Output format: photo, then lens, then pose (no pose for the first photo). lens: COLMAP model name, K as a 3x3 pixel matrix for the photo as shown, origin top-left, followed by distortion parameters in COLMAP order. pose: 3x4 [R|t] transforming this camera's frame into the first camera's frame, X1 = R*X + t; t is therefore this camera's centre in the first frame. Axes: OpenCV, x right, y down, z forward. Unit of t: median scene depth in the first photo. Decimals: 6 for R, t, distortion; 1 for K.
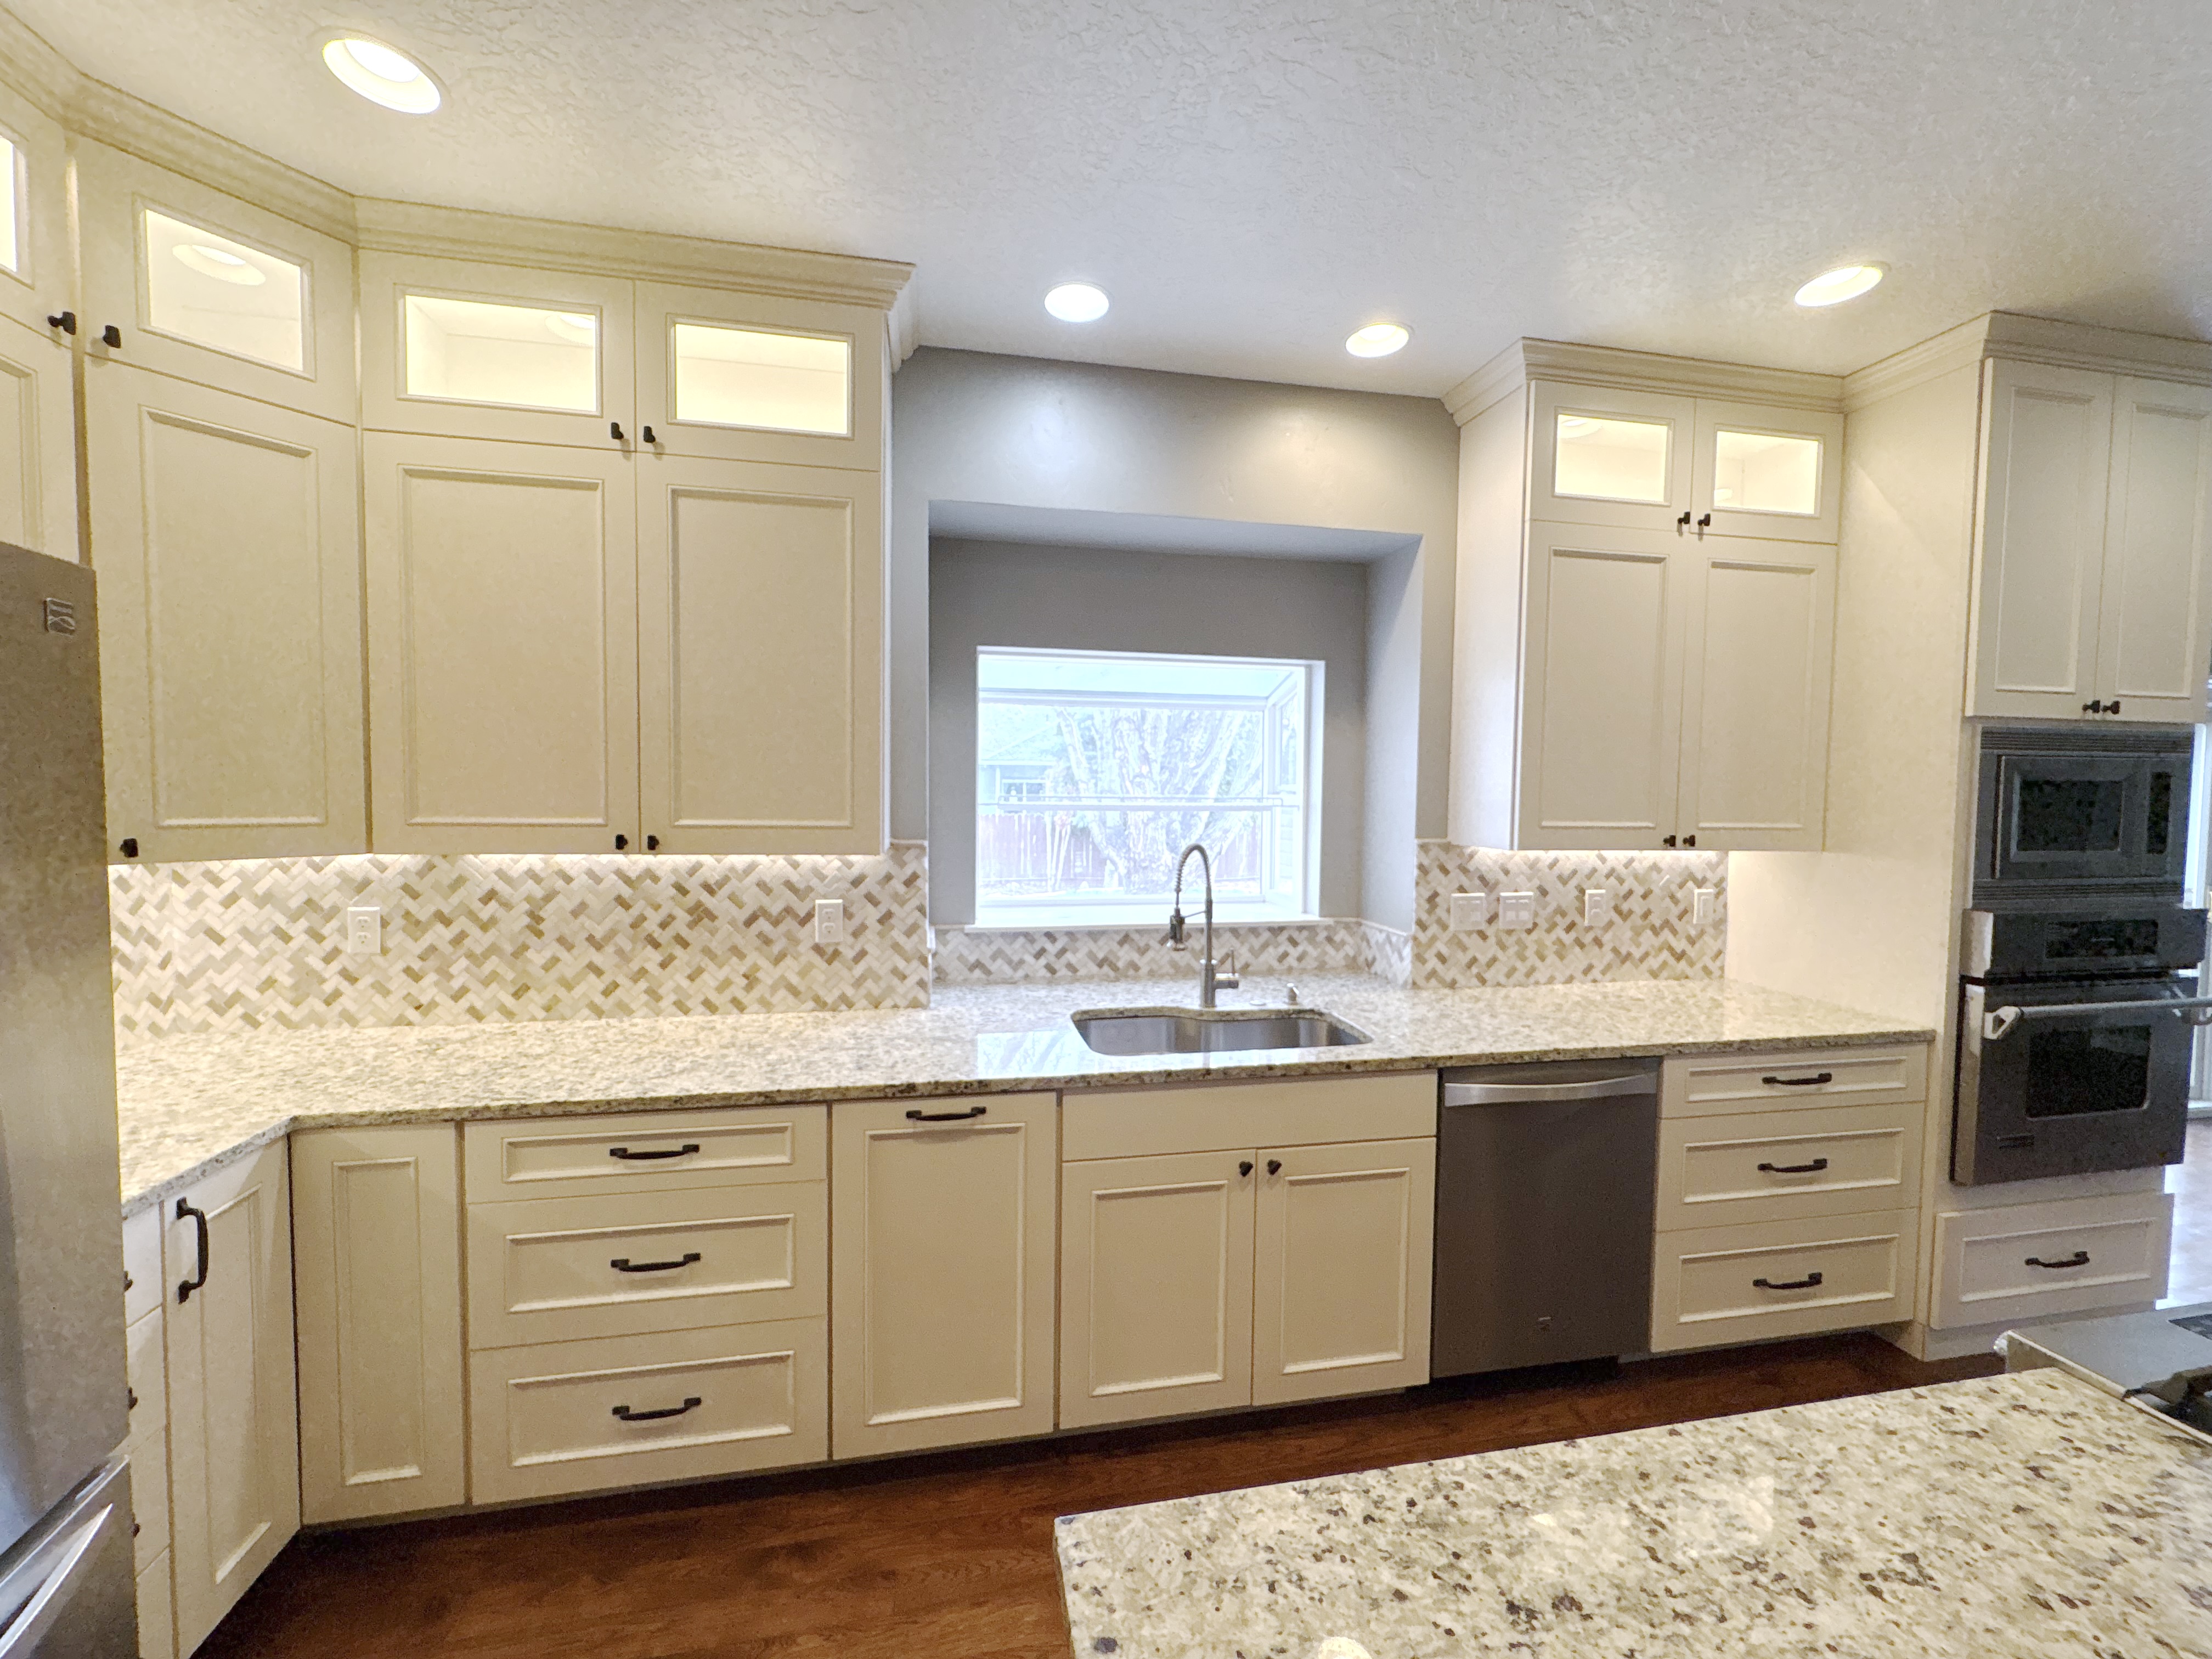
lens RADIAL K [[881.3, 0, 1102.7], [0, 881.3, 832.7], [0, 0, 1]] dist [0.000868, 0.000012]
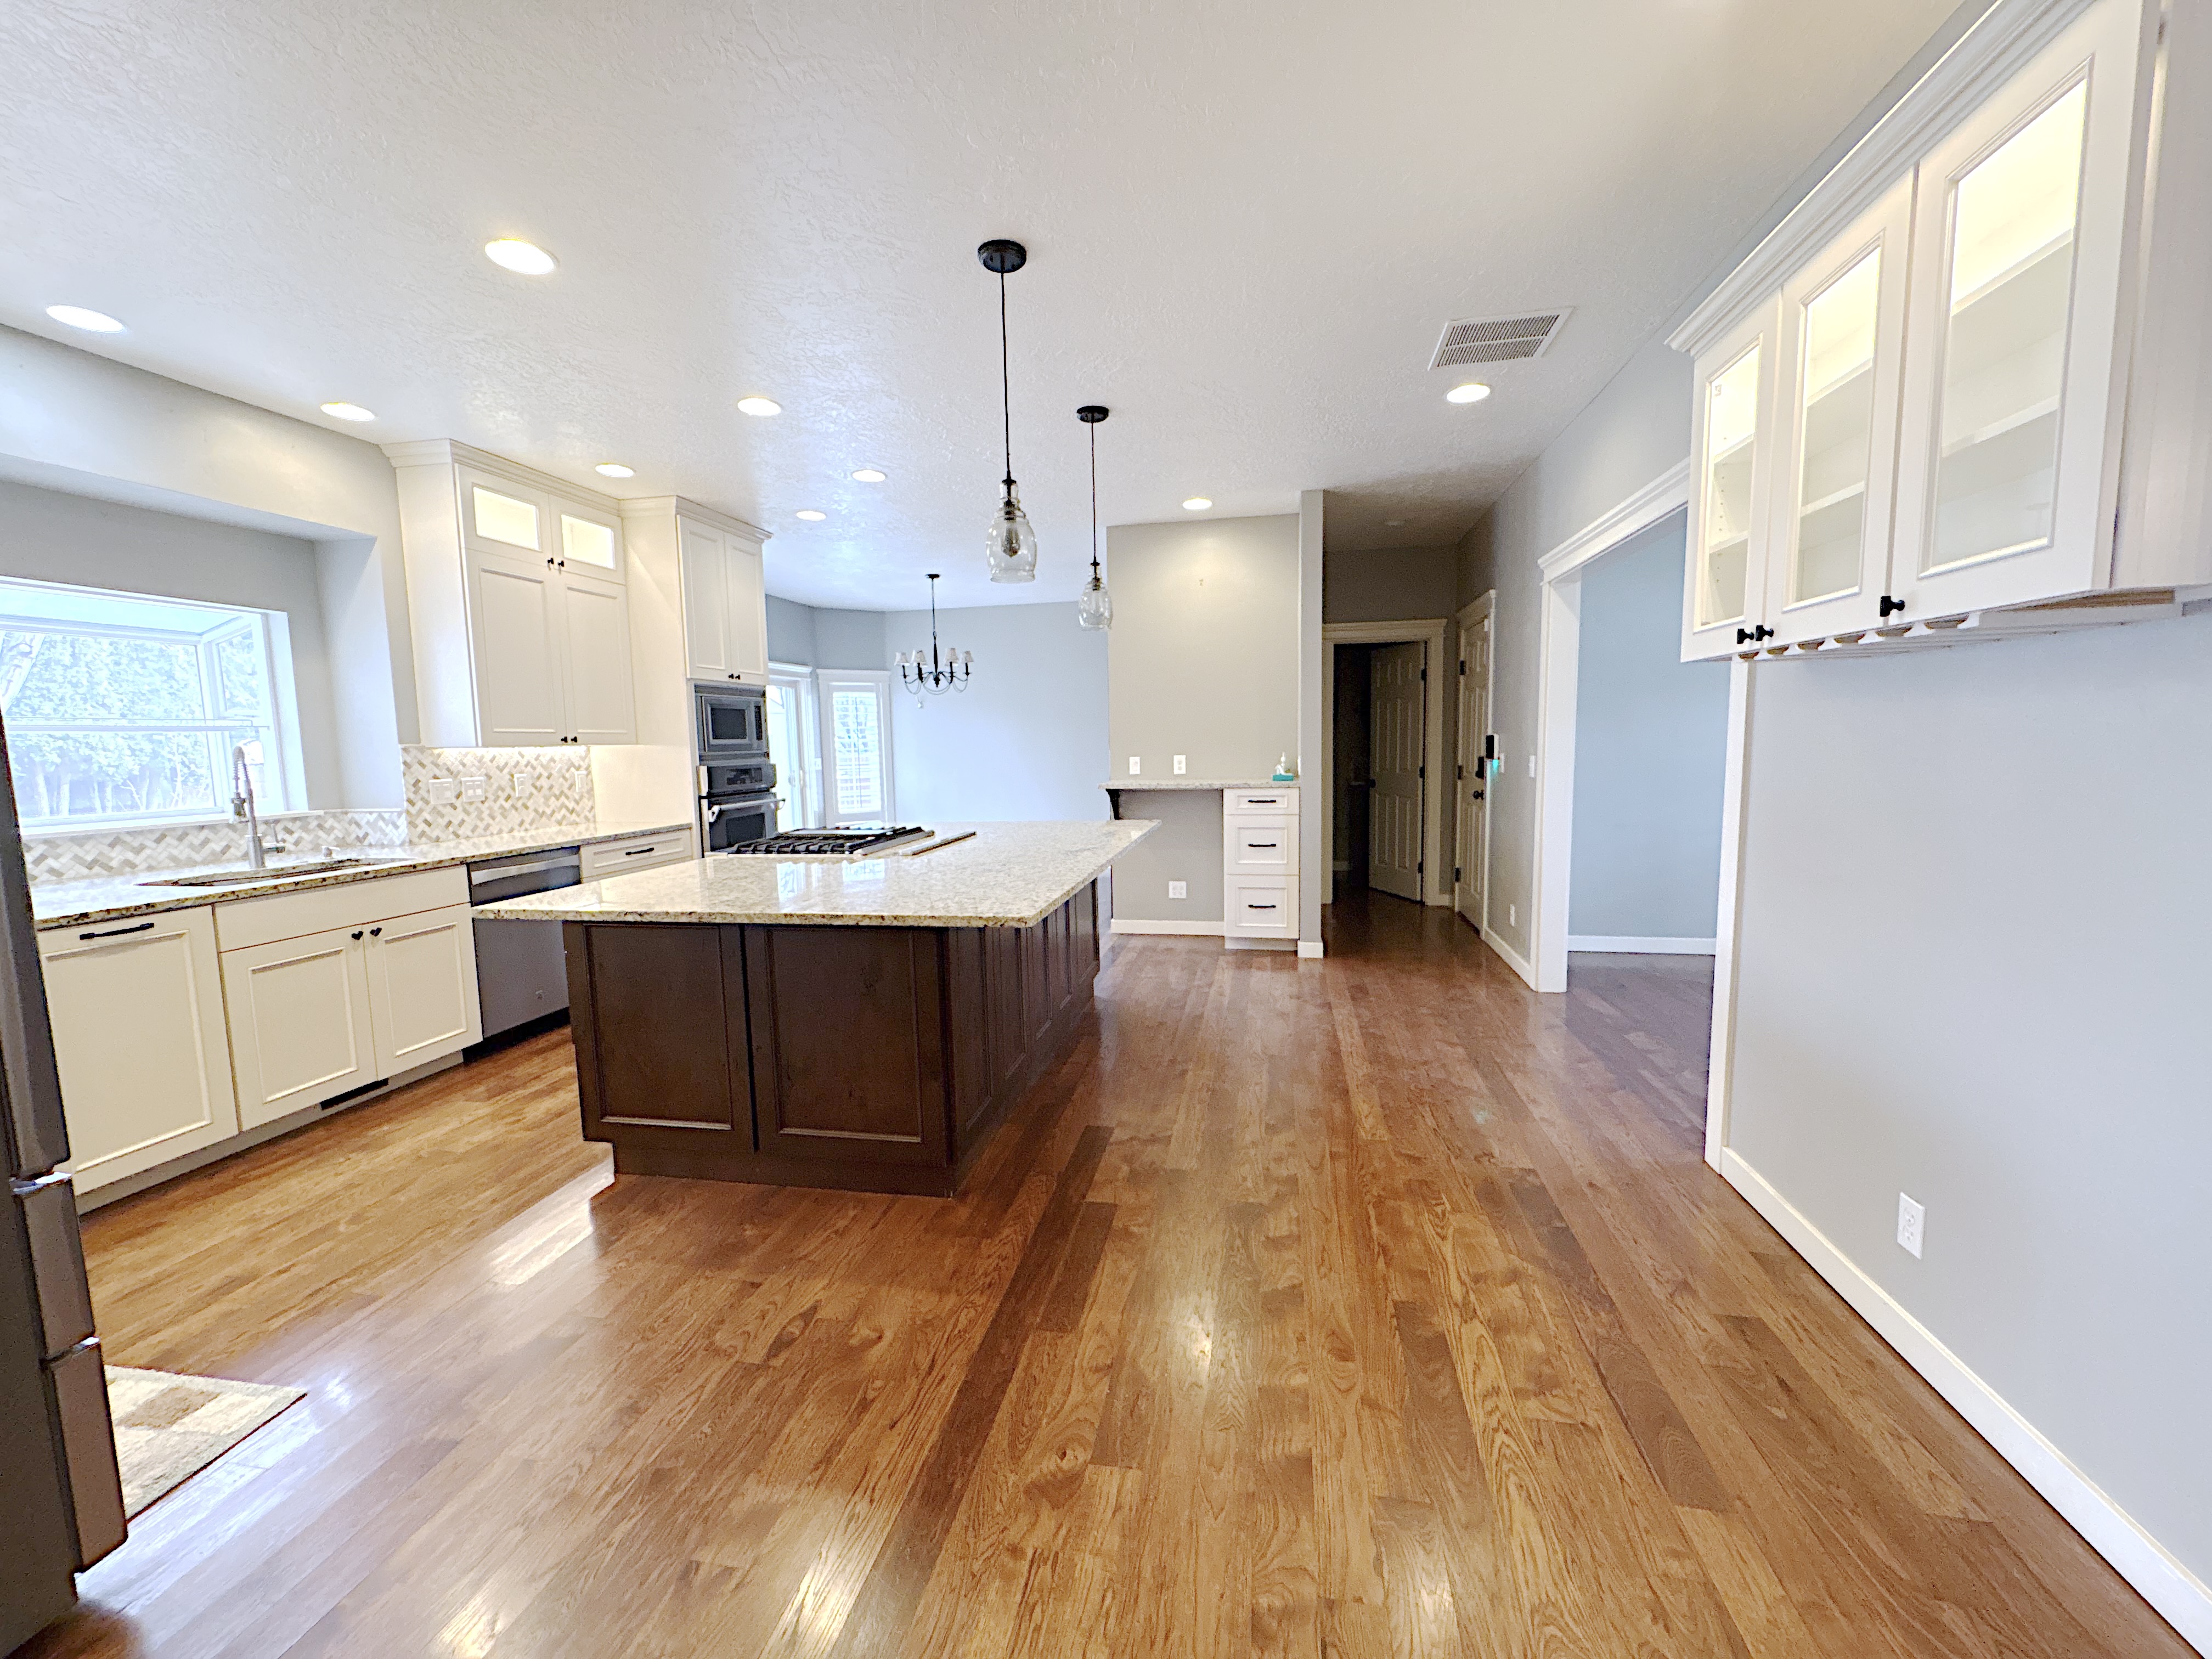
lens RADIAL K [[872.7, 0, 1106.0], [0, 872.7, 829.5], [0, 0, 1]] dist [-0.003707, -0.000193]
pose [[0.371903, -0.112078, 0.921481, -0.621409], [0.064186, 0.993413, 0.094922, 0.095012], [-0.926050, 0.023844, 0.376648, -0.711069]]
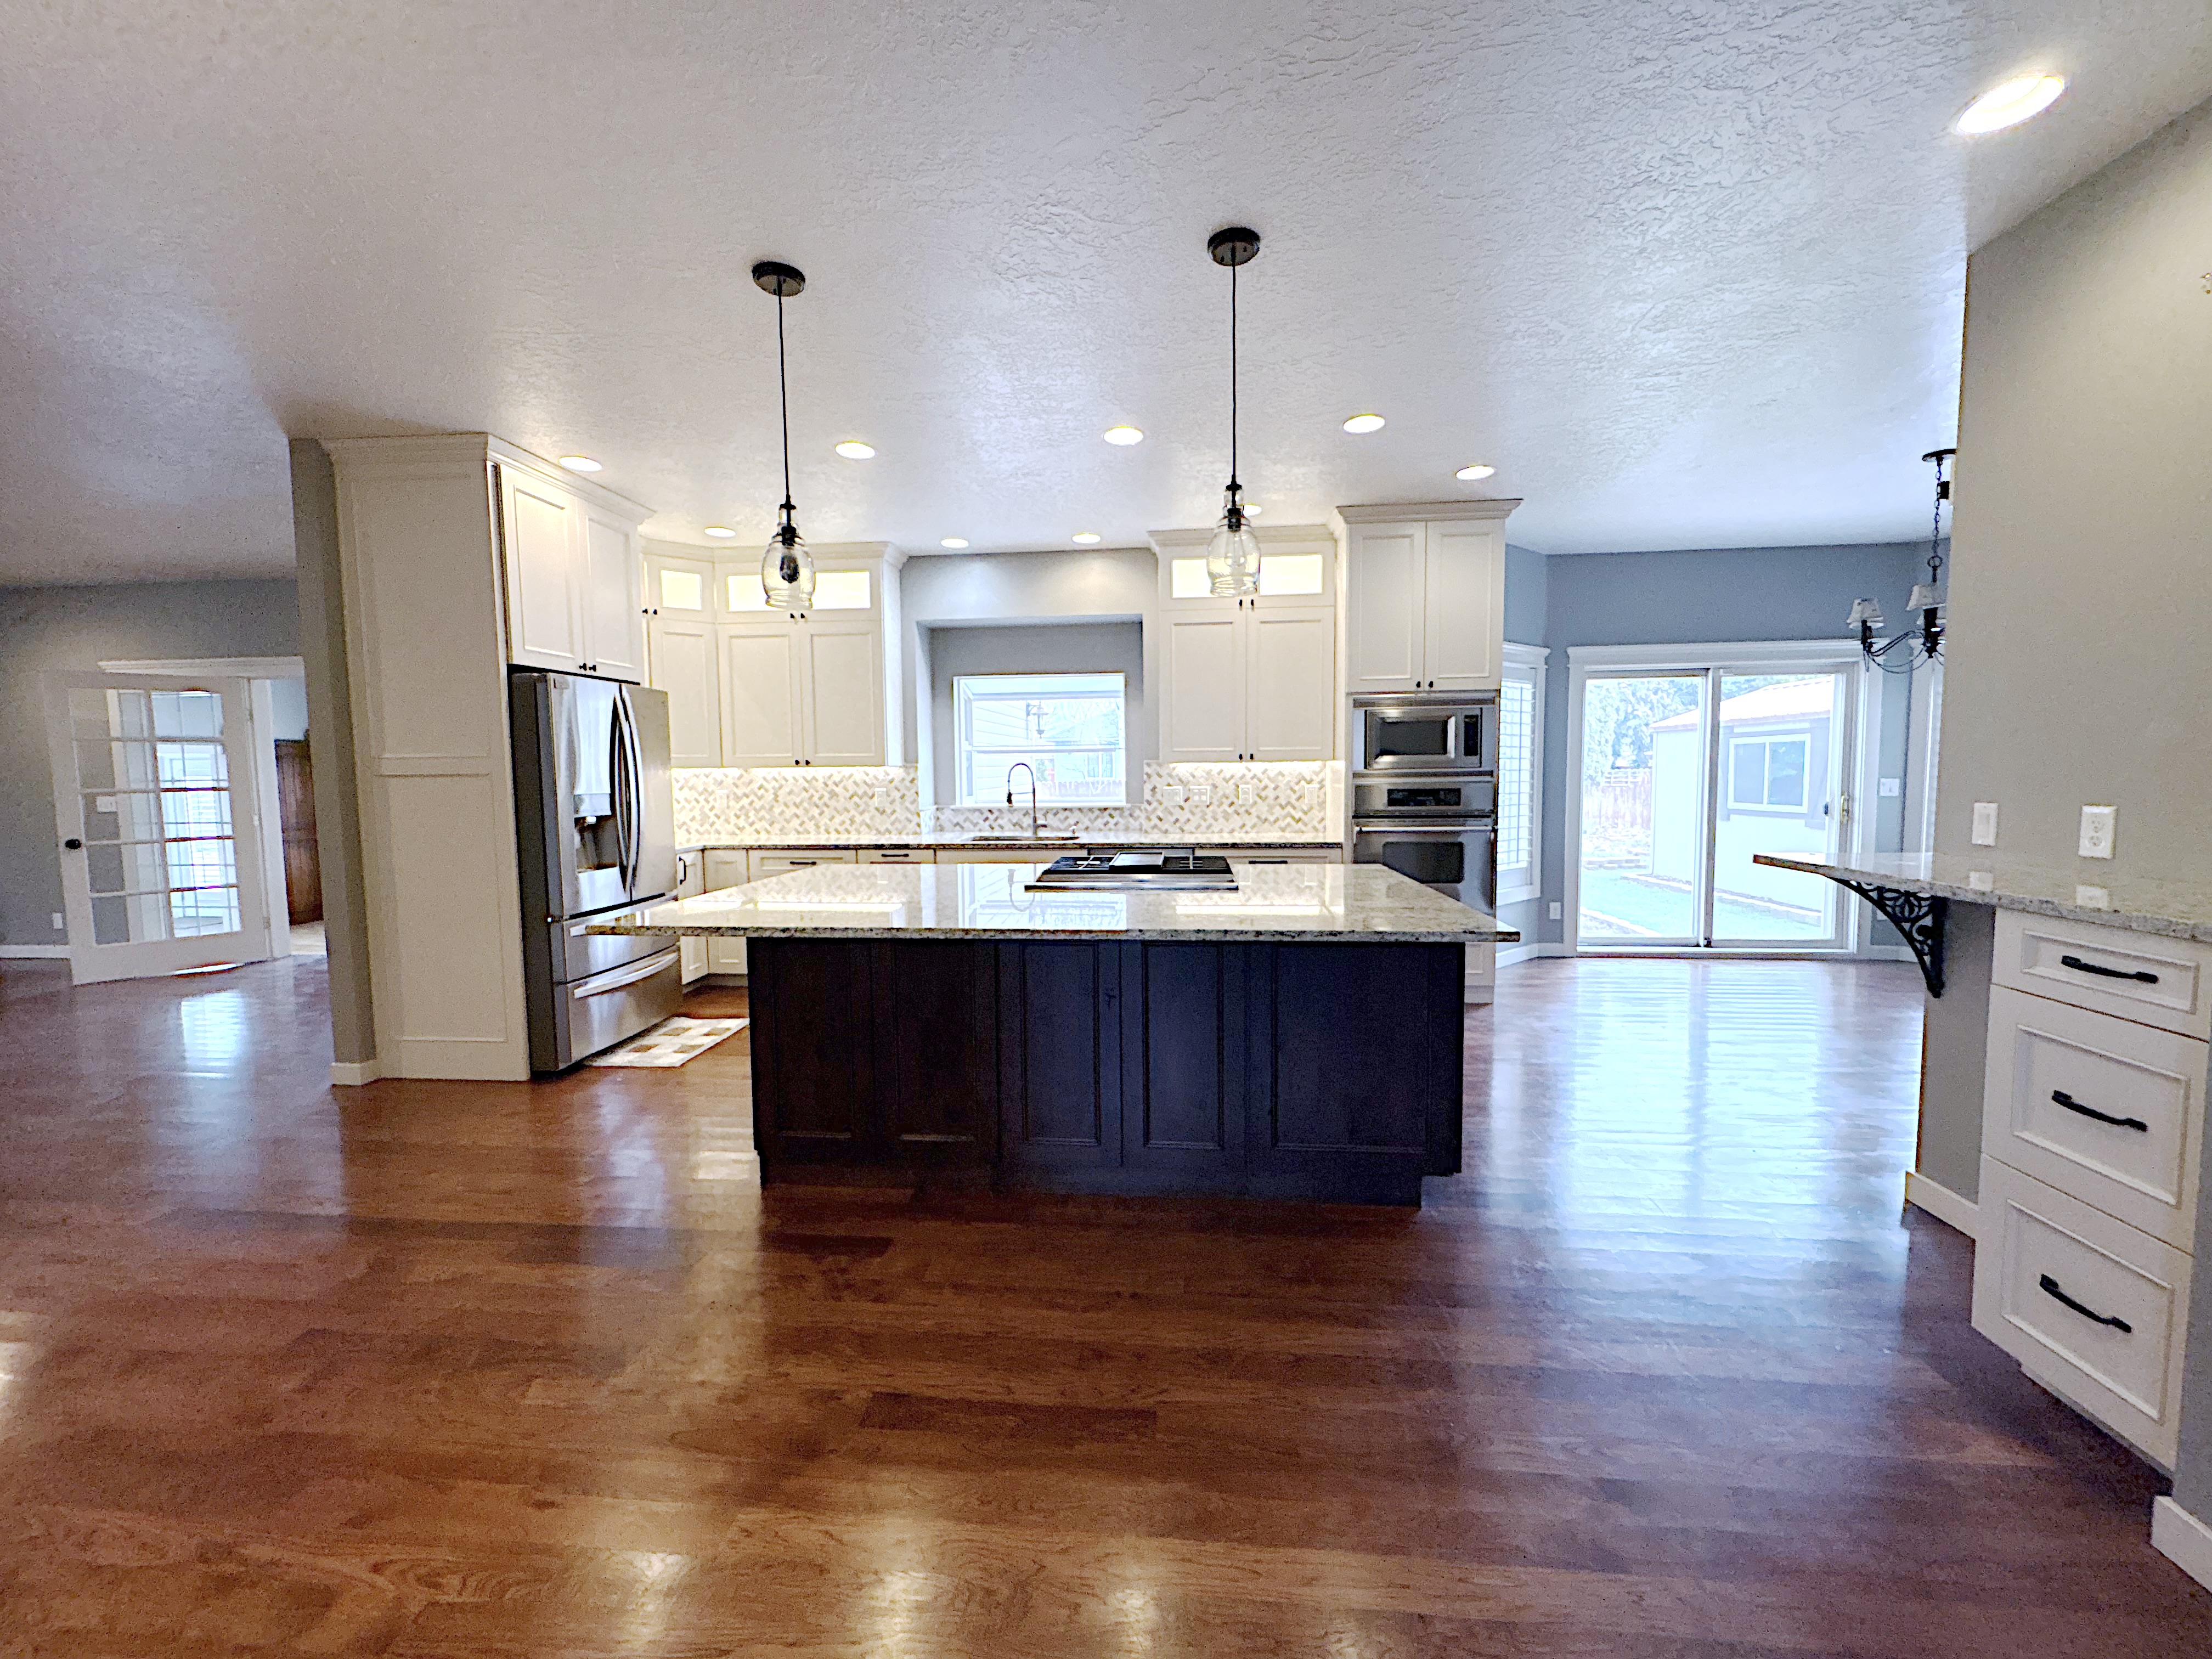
lens RADIAL K [[872.7, 0, 1106.0], [0, 872.7, 829.5], [0, 0, 1]] dist [-0.003707, -0.000193]
pose [[0.958278, -0.000572, -0.285838, 0.934035], [0.008068, 0.999654, 0.025048, 0.127882], [0.285724, -0.026309, 0.957951, -1.085276]]
